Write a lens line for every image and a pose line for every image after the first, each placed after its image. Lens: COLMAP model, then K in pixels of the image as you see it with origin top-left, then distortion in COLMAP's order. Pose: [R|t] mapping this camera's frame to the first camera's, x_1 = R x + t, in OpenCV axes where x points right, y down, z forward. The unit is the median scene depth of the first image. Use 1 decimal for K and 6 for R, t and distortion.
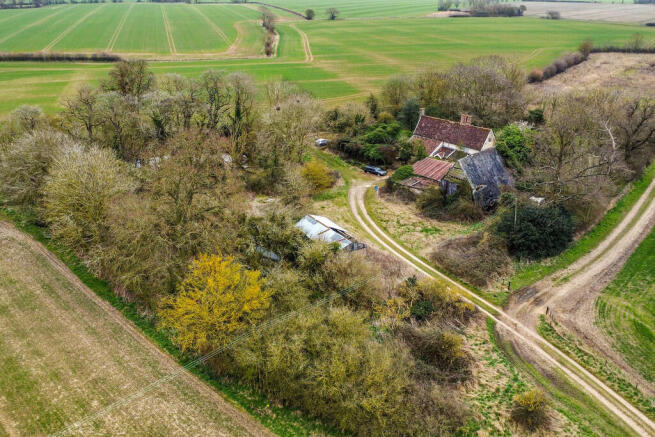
lens RADIAL K [[565.5, 0, 323.5], [0, 565.5, 211.8], [0, 0, 1]] dist [-0.008204, -0.048166]
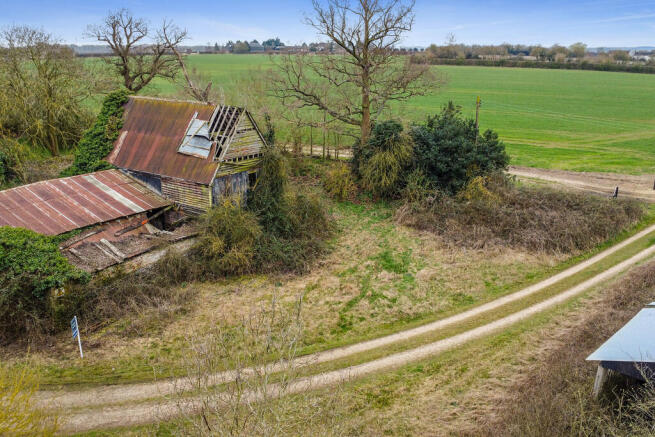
lens RADIAL K [[565.5, 0, 323.5], [0, 565.5, 211.8], [0, 0, 1]] dist [-0.008204, -0.048166]
pose [[-0.190424, -0.276914, 0.941837, -0.118825], [0.379386, 0.864096, 0.330762, -0.106760], [-0.905431, 0.420305, -0.059488, 0.780735]]
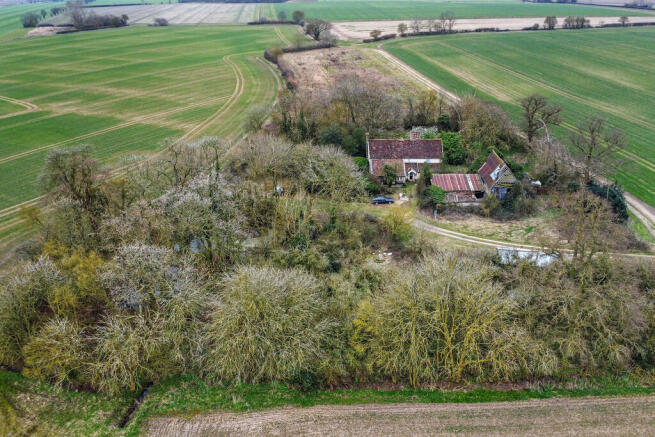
lens RADIAL K [[565.5, 0, 323.5], [0, 565.5, 211.8], [0, 0, 1]] dist [-0.008204, -0.048166]
pose [[0.690945, -0.293744, 0.660538, -0.669023], [0.293177, 0.949070, 0.115383, -0.201132], [-0.660790, 0.113931, 0.741874, 0.293006]]
